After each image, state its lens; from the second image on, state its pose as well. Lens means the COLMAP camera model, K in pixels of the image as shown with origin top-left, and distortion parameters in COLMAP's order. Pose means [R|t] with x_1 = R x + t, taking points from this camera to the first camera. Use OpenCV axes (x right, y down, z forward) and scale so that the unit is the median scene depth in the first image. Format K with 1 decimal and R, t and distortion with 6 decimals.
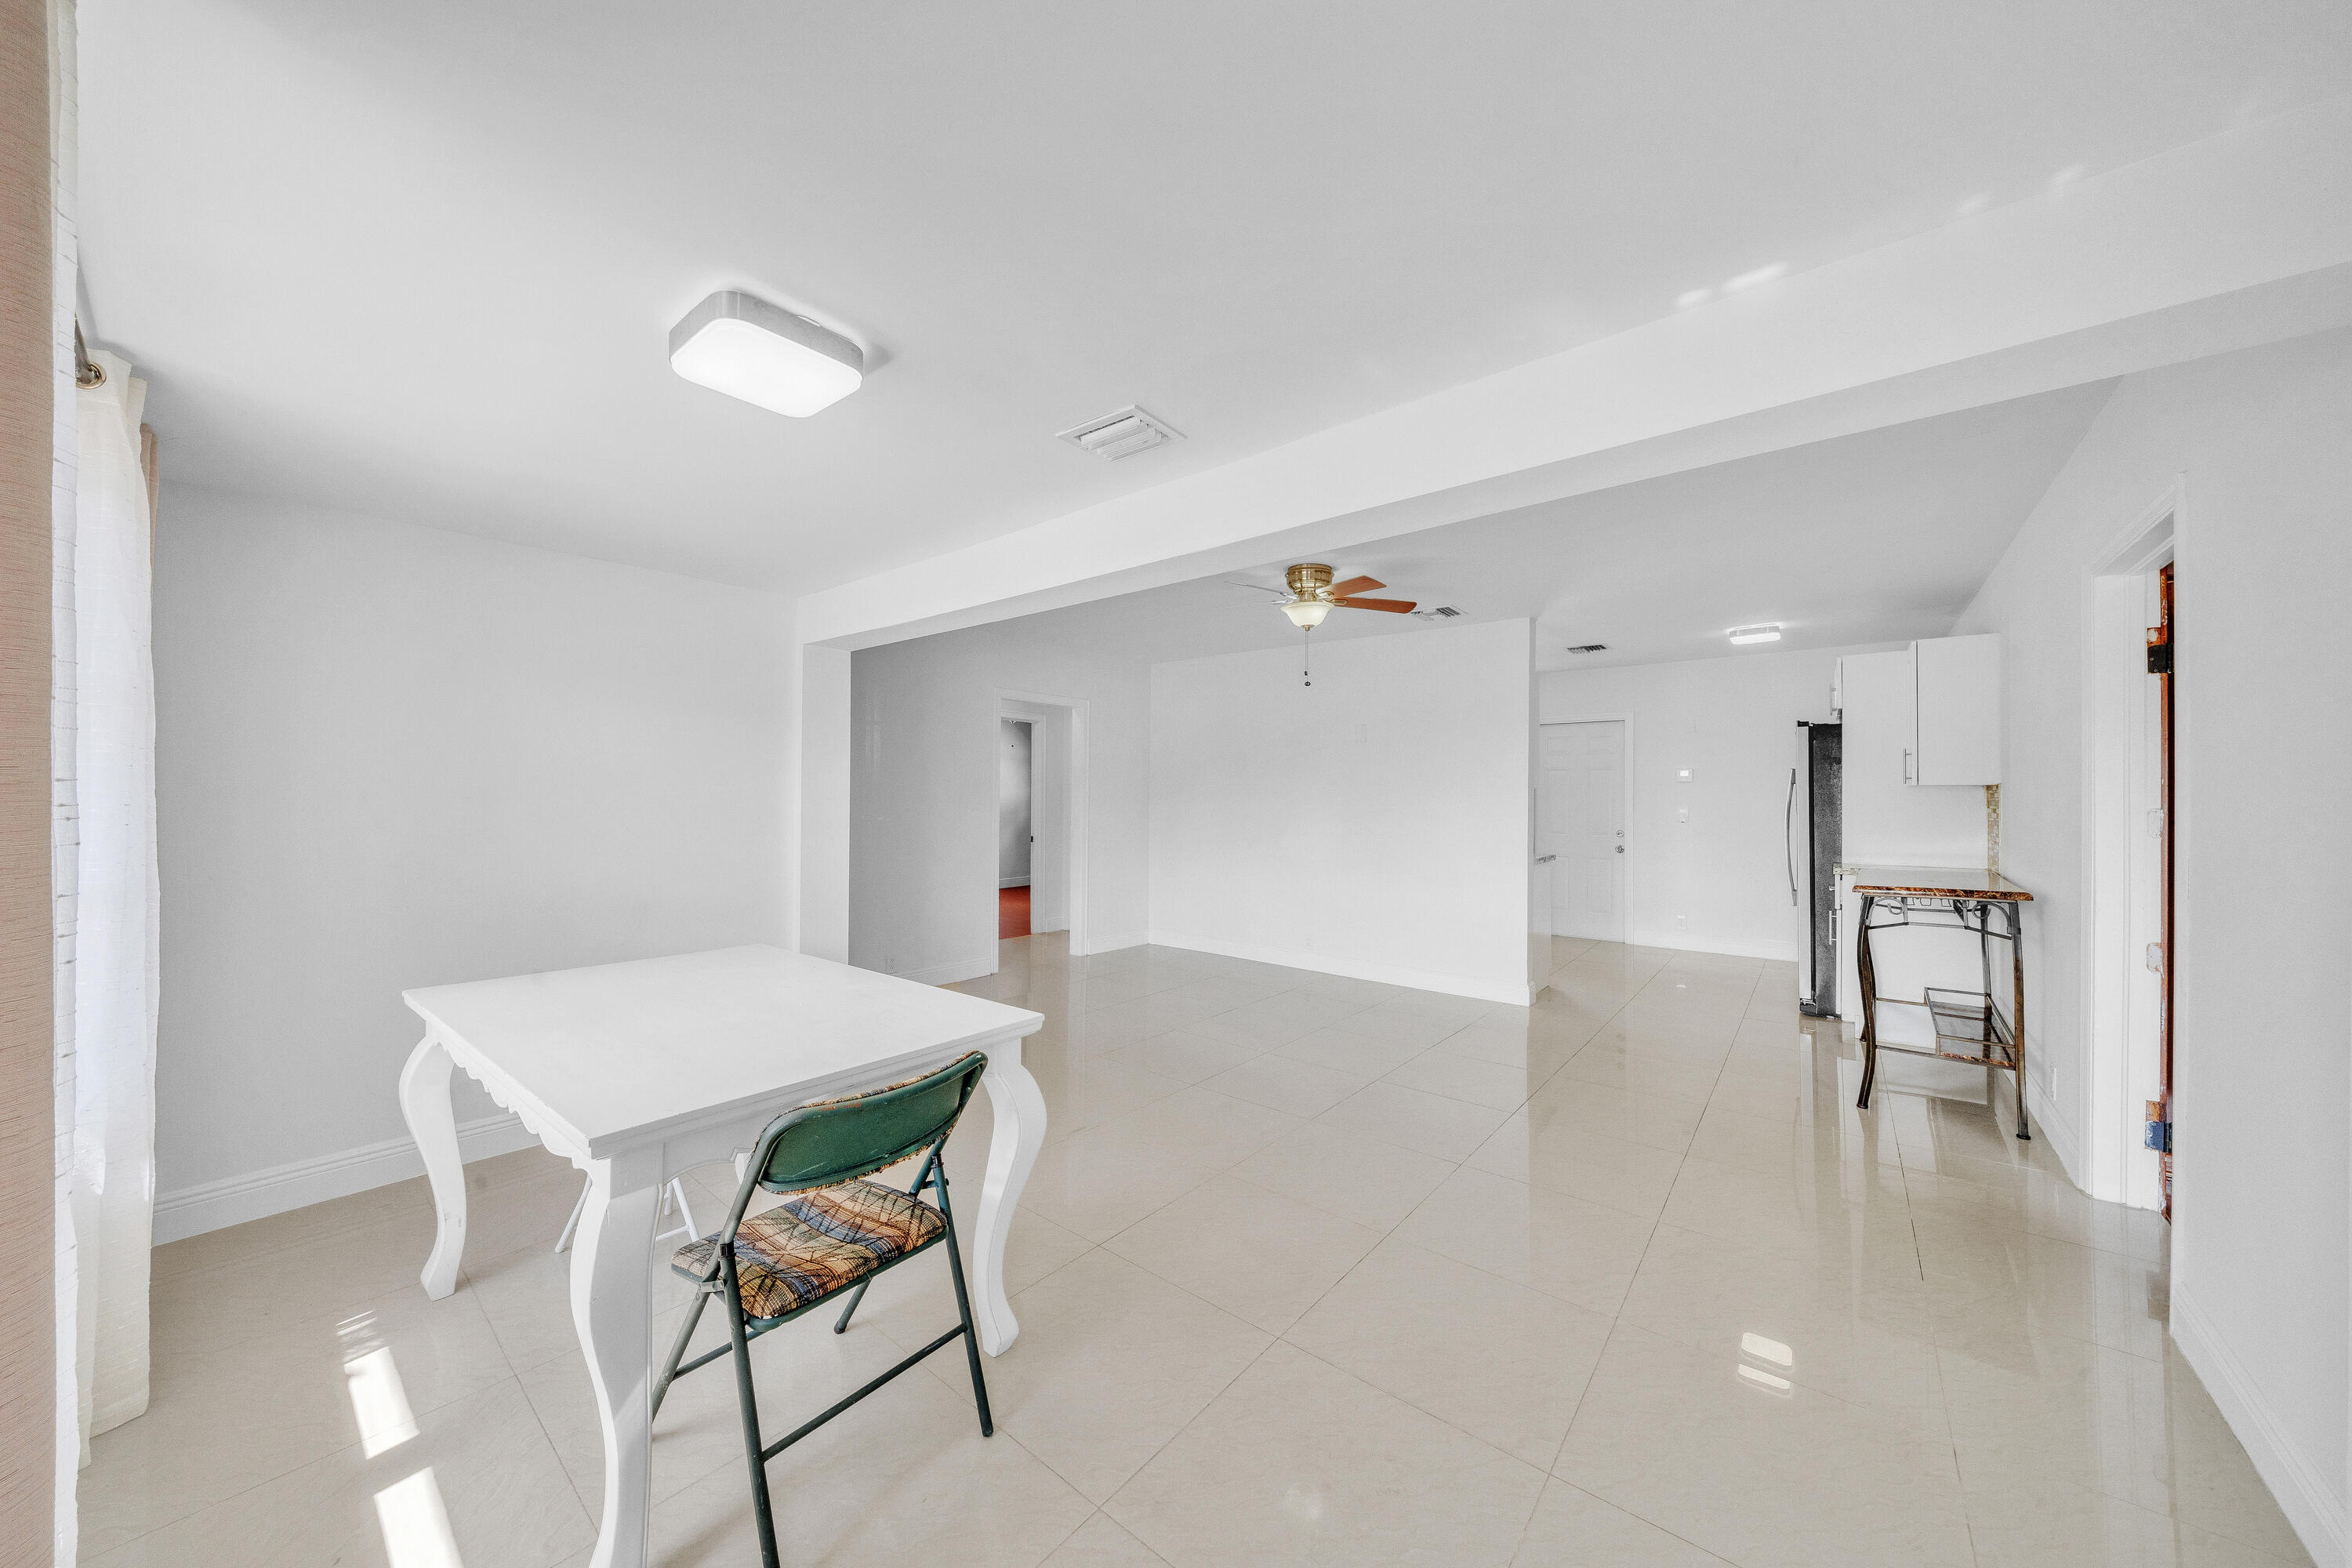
lens RADIAL K [[813.7, 0, 1134.3], [0, 813.7, 785.7], [0, 0, 1]] dist [-0.003198, -0.000872]
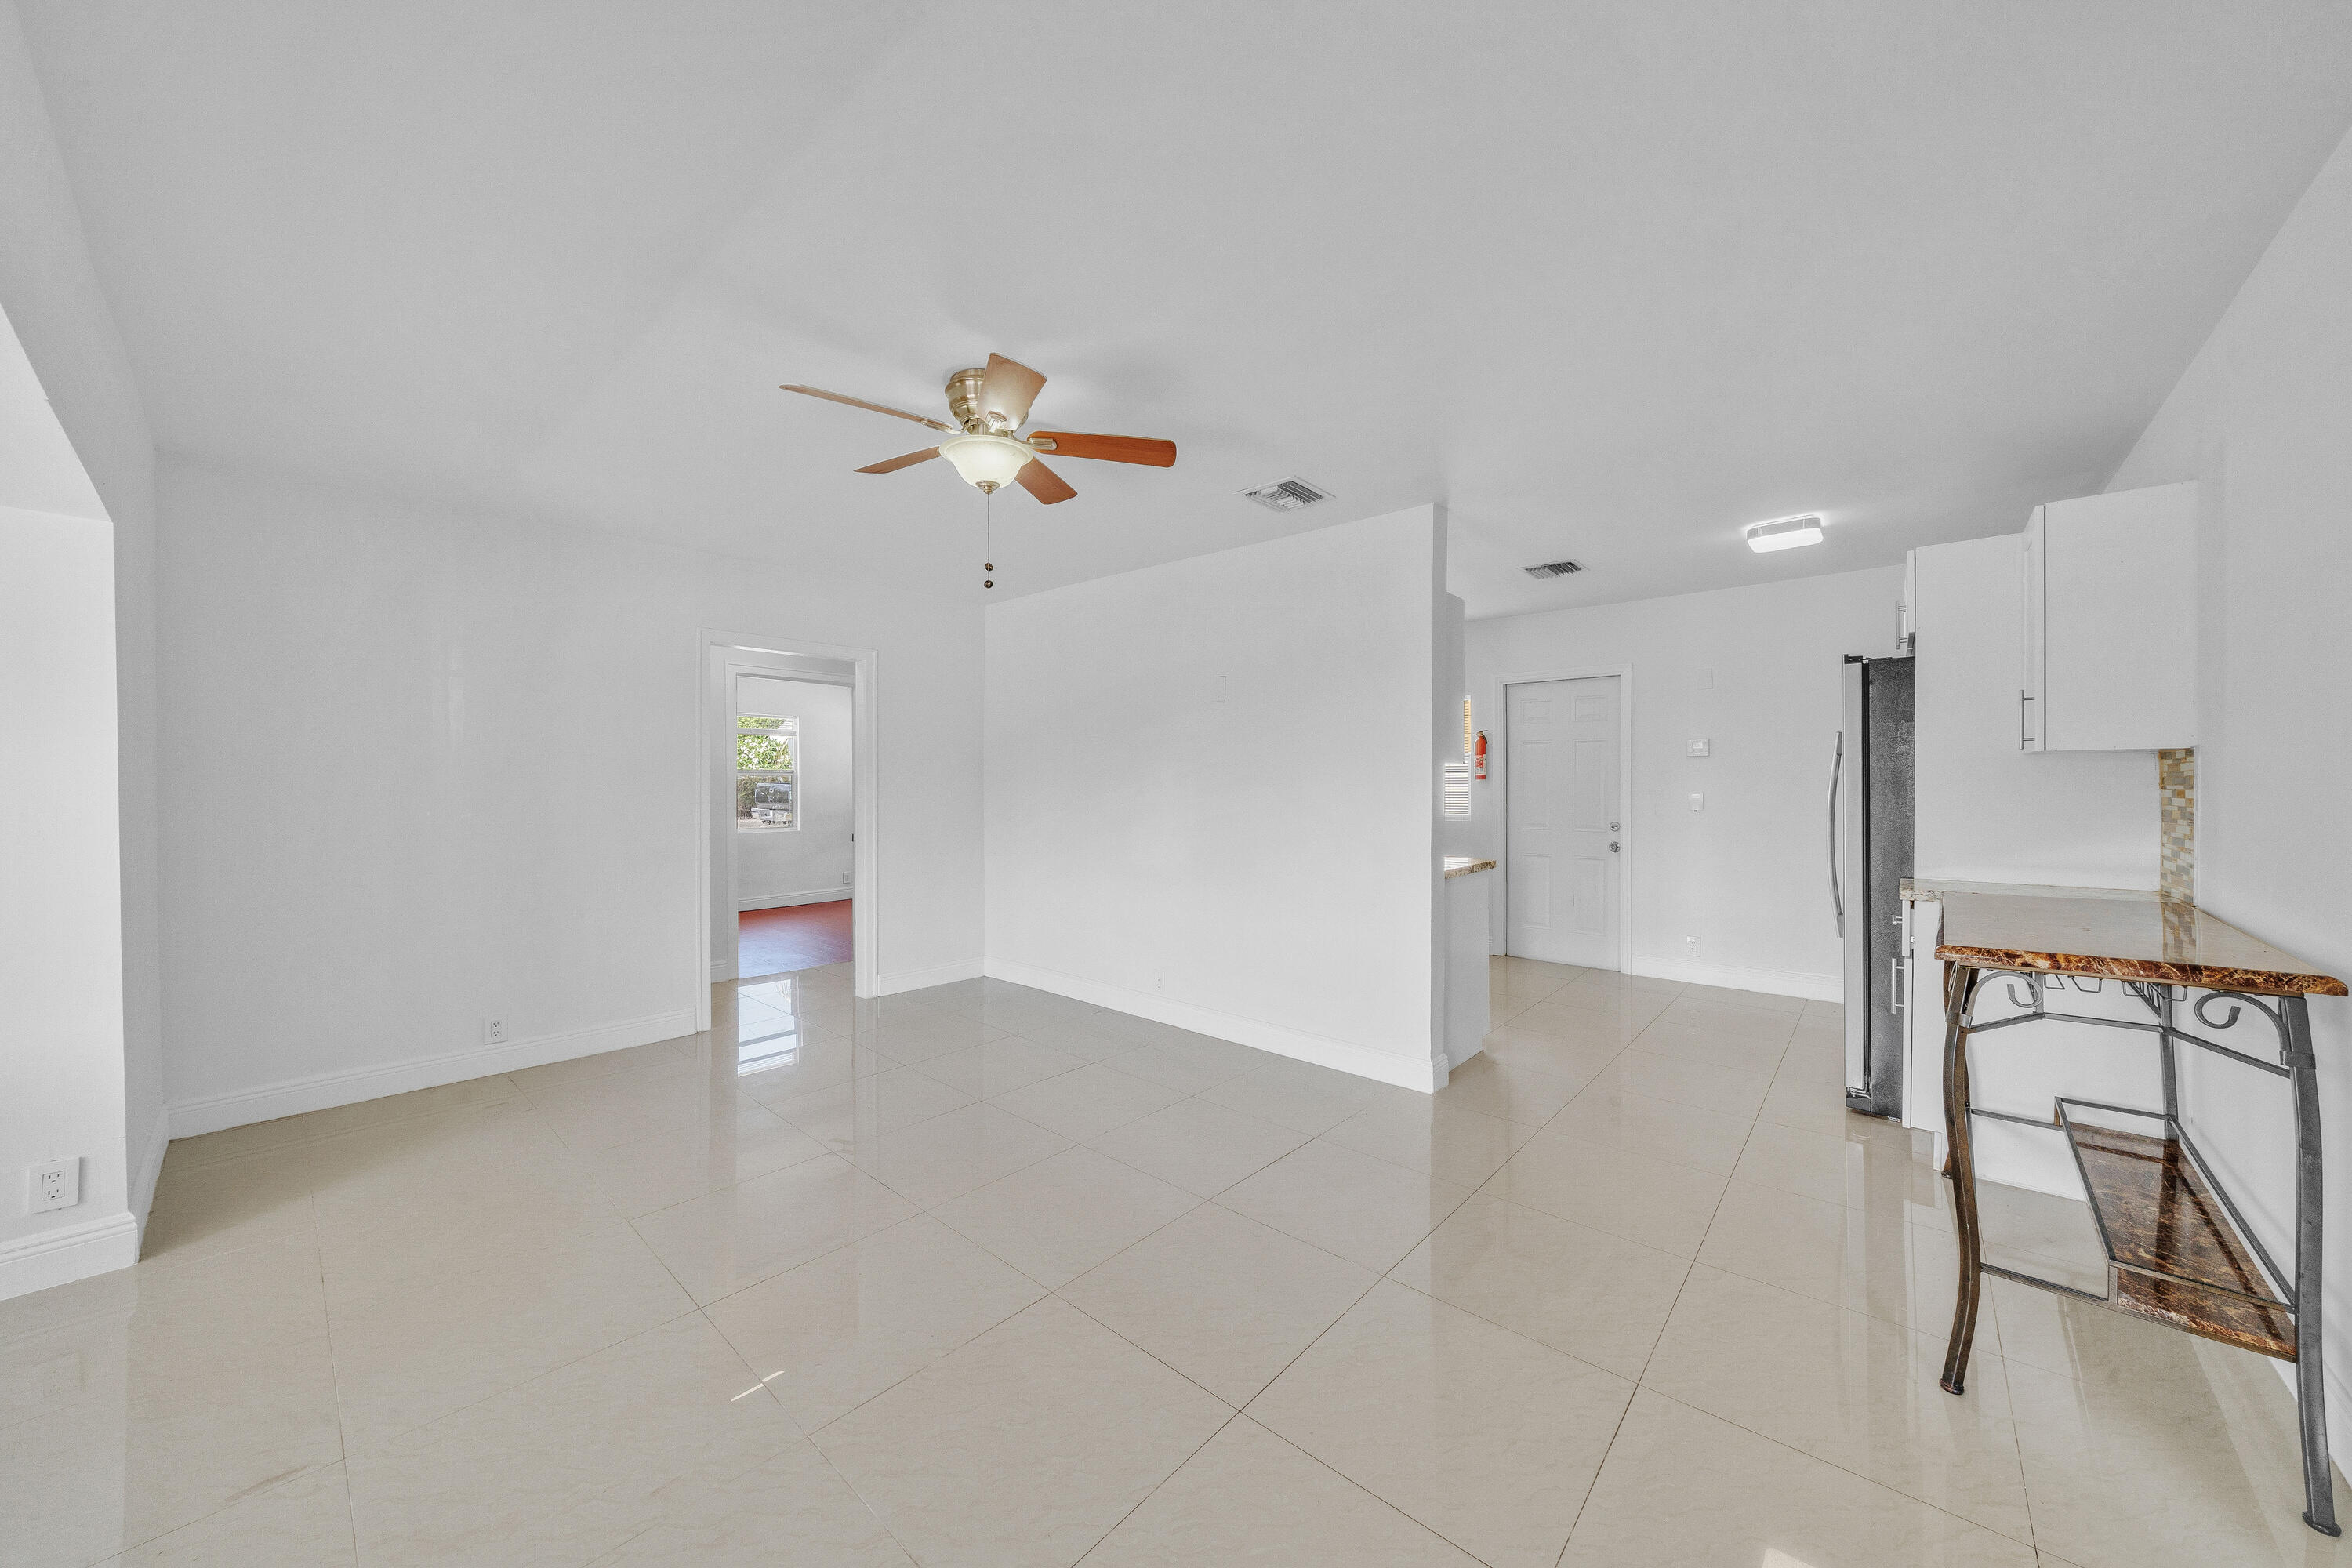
lens RADIAL K [[813.7, 0, 1185.3], [0, 813.7, 783.9], [0, 0, 1]] dist [-0.003198, -0.000872]
pose [[0.999873, -0.006706, -0.014481, 0.320597], [0.006900, 0.999886, 0.013408, 0.010288], [0.014389, -0.013506, 0.999805, 0.368183]]
